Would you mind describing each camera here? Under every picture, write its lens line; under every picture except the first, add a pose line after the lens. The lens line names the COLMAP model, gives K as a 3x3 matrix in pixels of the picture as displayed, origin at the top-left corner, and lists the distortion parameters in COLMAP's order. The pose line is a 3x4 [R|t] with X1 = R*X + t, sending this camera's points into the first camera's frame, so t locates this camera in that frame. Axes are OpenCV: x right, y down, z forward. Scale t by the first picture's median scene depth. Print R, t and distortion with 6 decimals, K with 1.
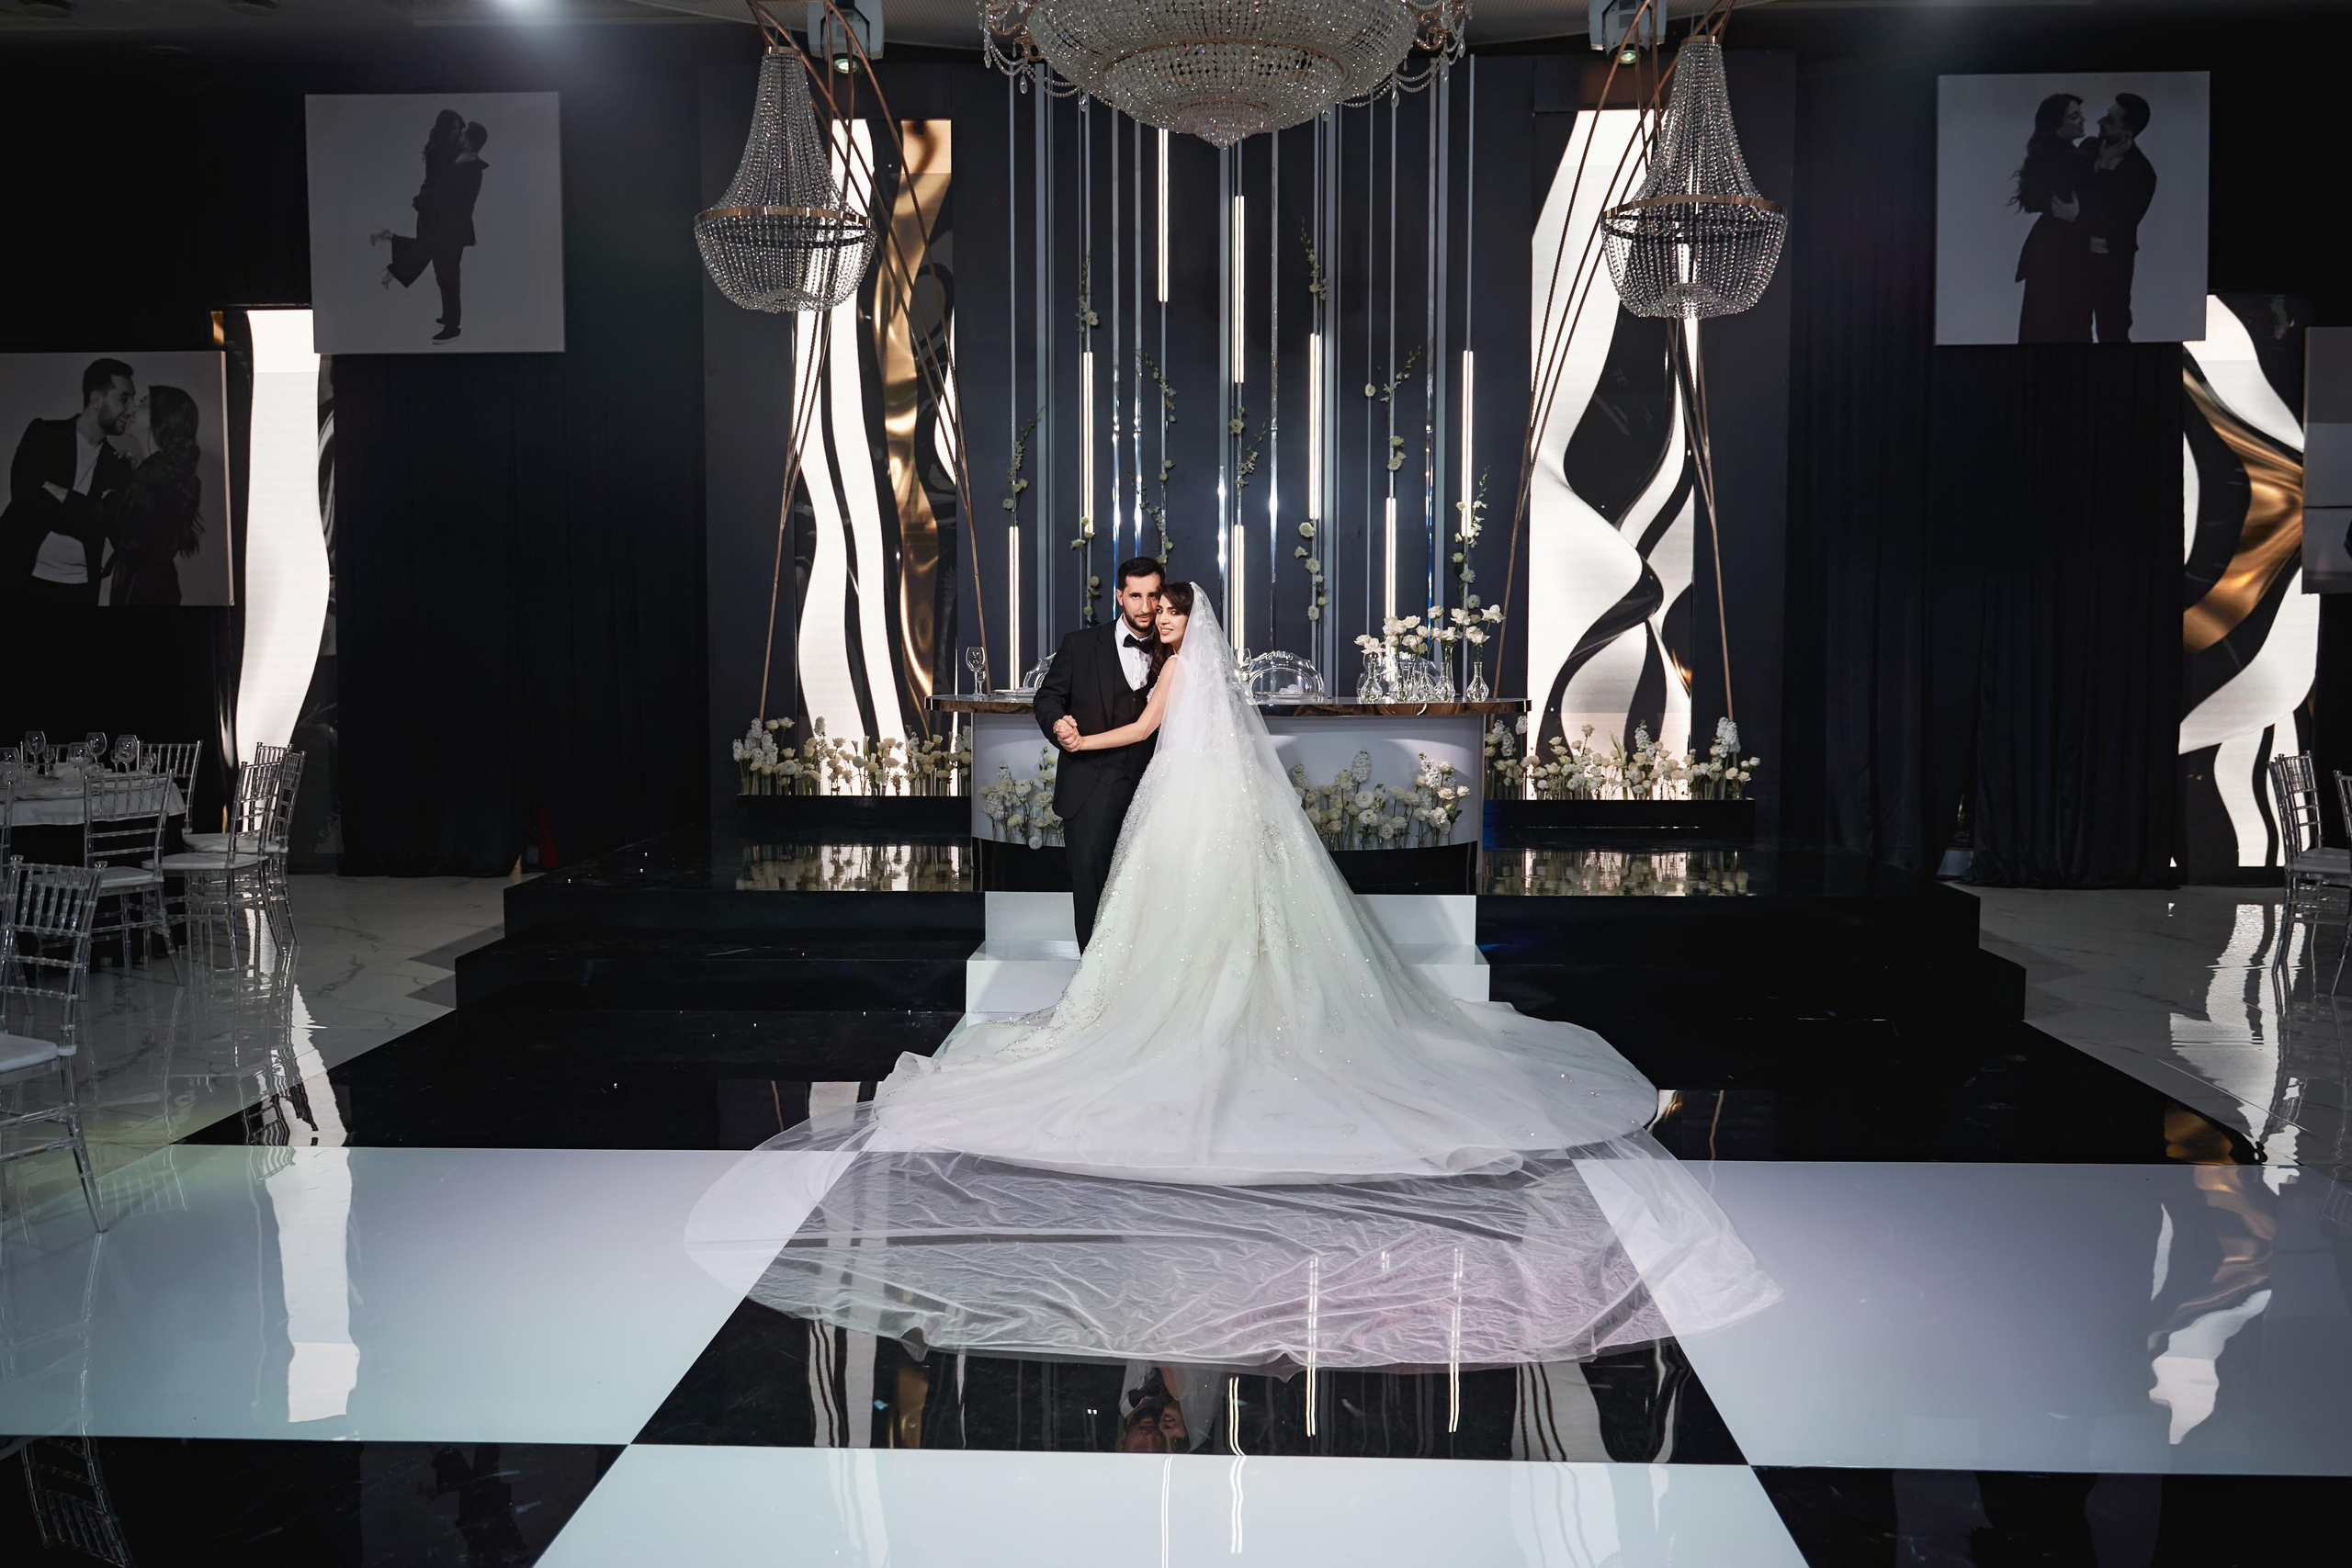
lens RADIAL K [[1950.8, 0, 1186.9], [0, 1950.8, 787.9], [0, 0, 1]] dist [0.017656, 0.007956]
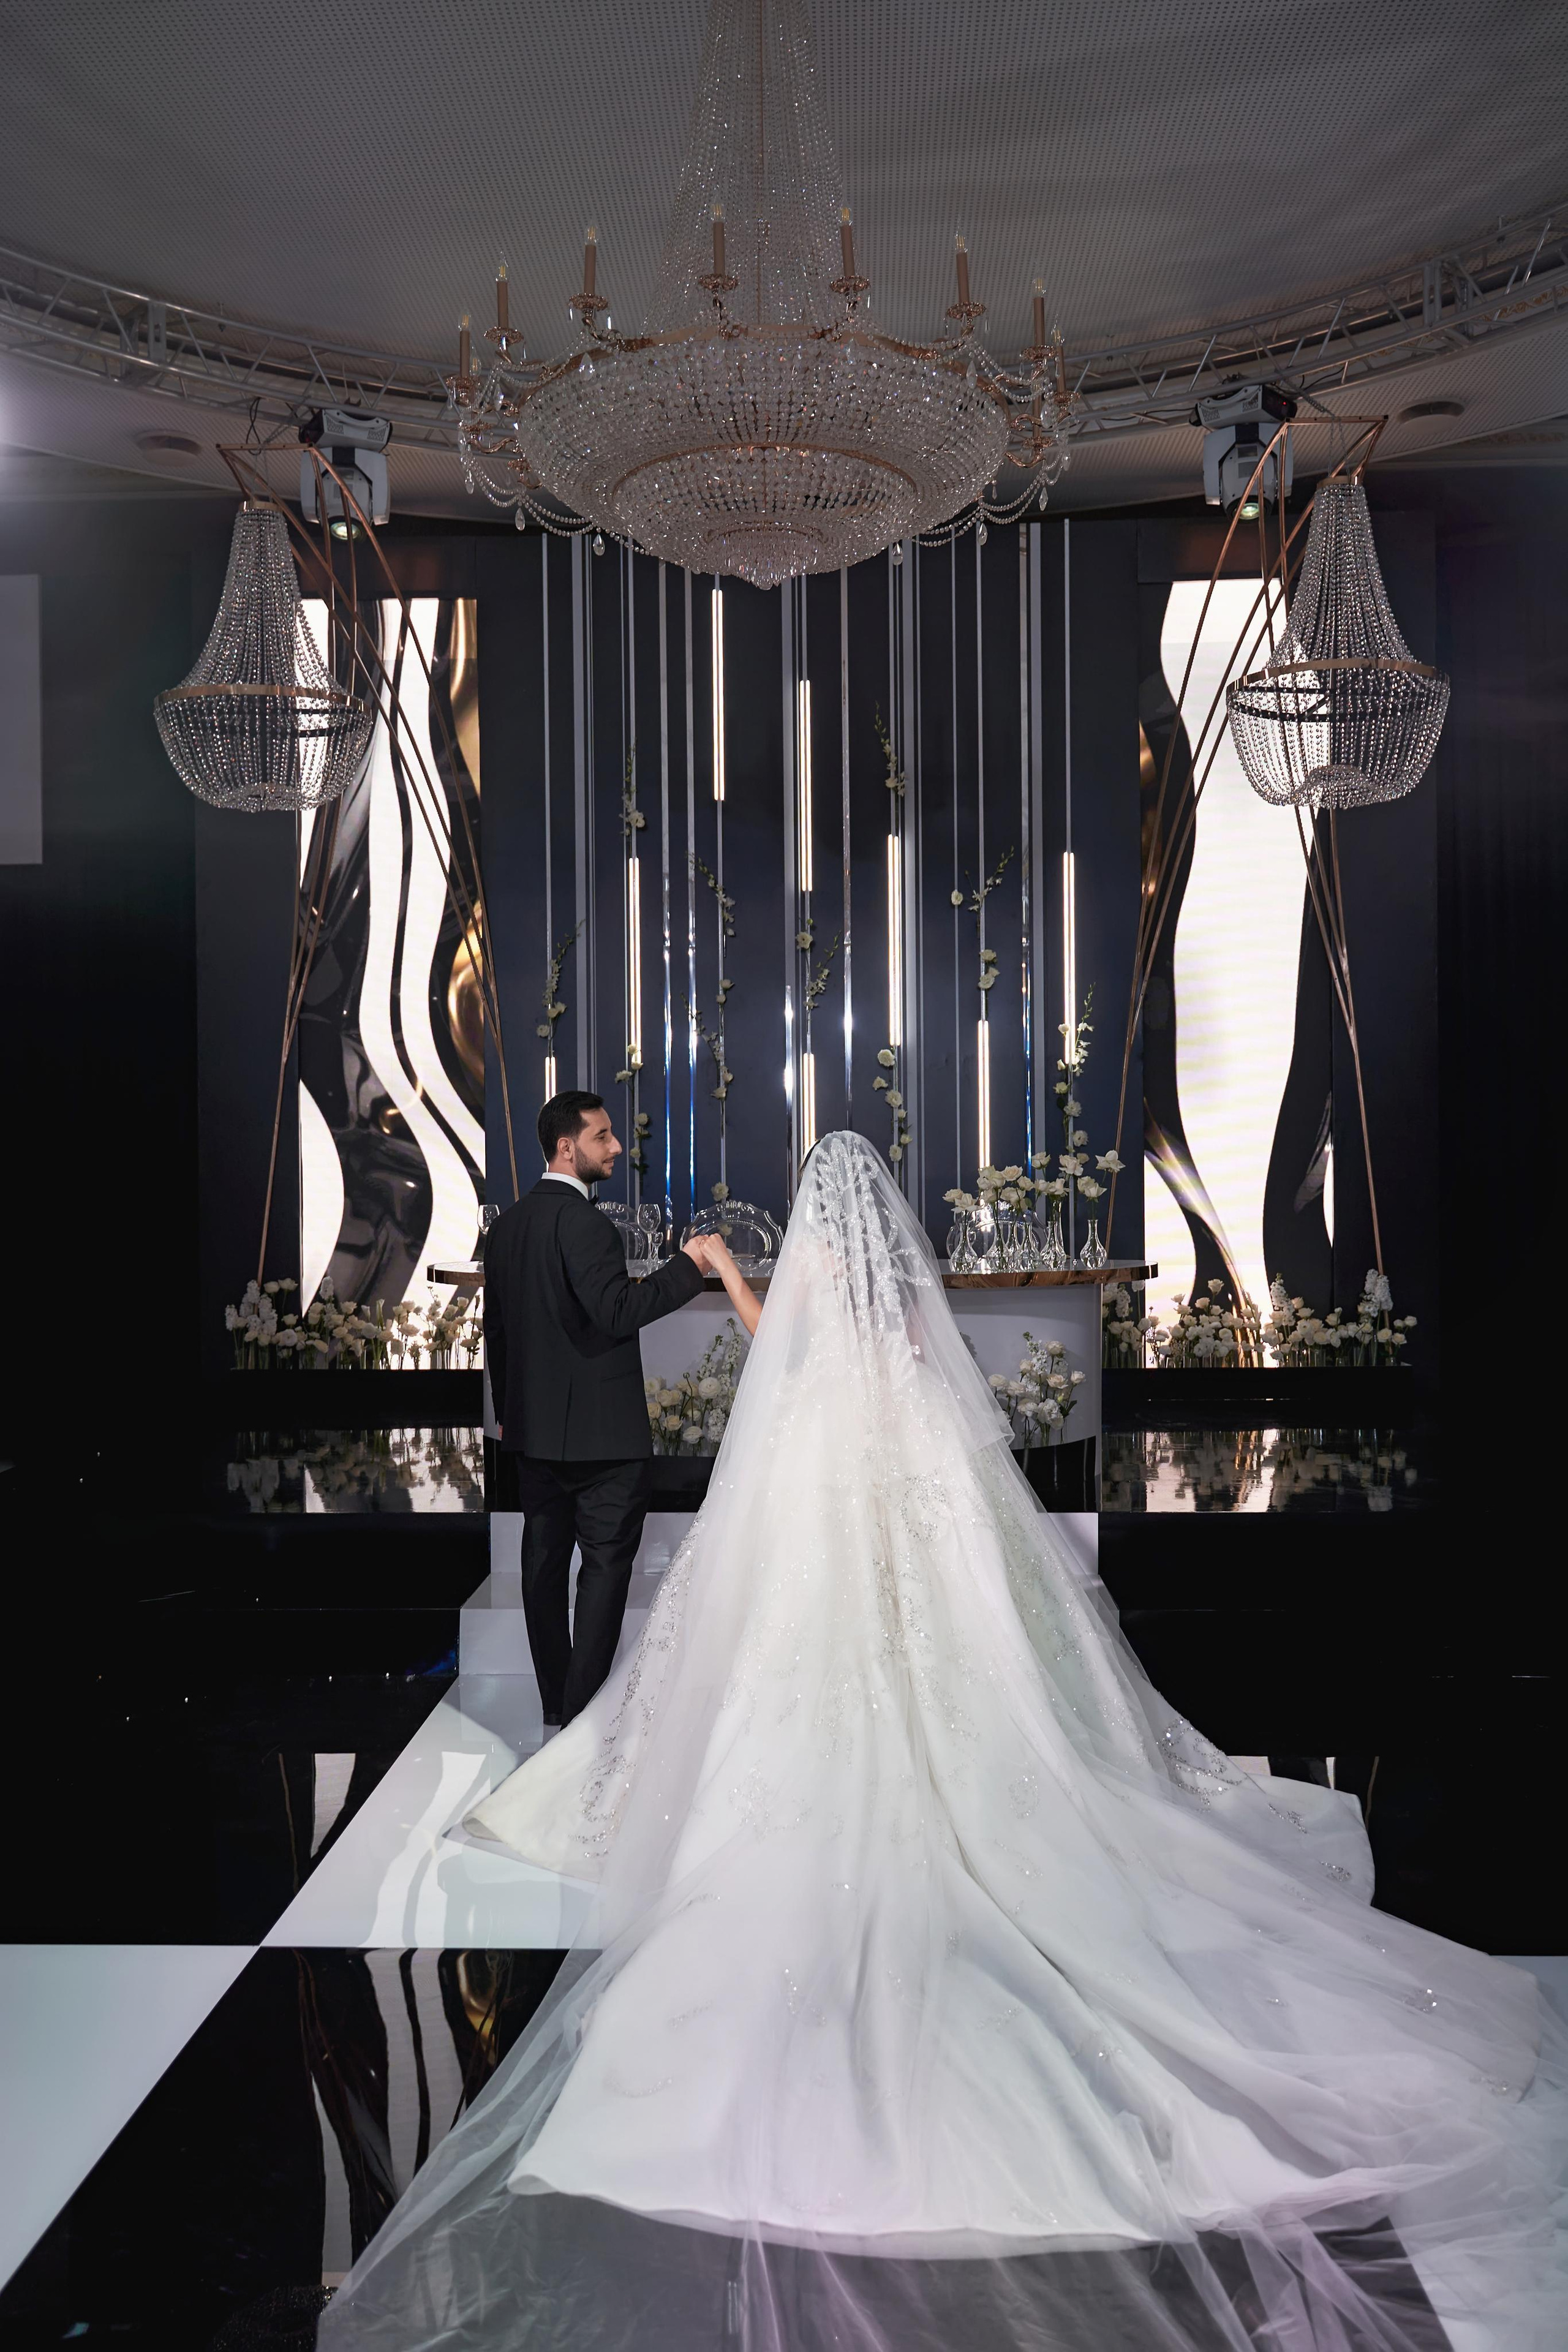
lens RADIAL K [[1956.4, 0, 784.0], [0, 1956.4, 1190.5], [0, 0, 1]] dist [0.009573, -0.004590]
pose [[0.999950, -0.009678, 0.002635, 0.012964], [0.009817, 0.998220, -0.058832, -0.022628], [-0.002061, 0.058855, 0.998264, 0.135279]]
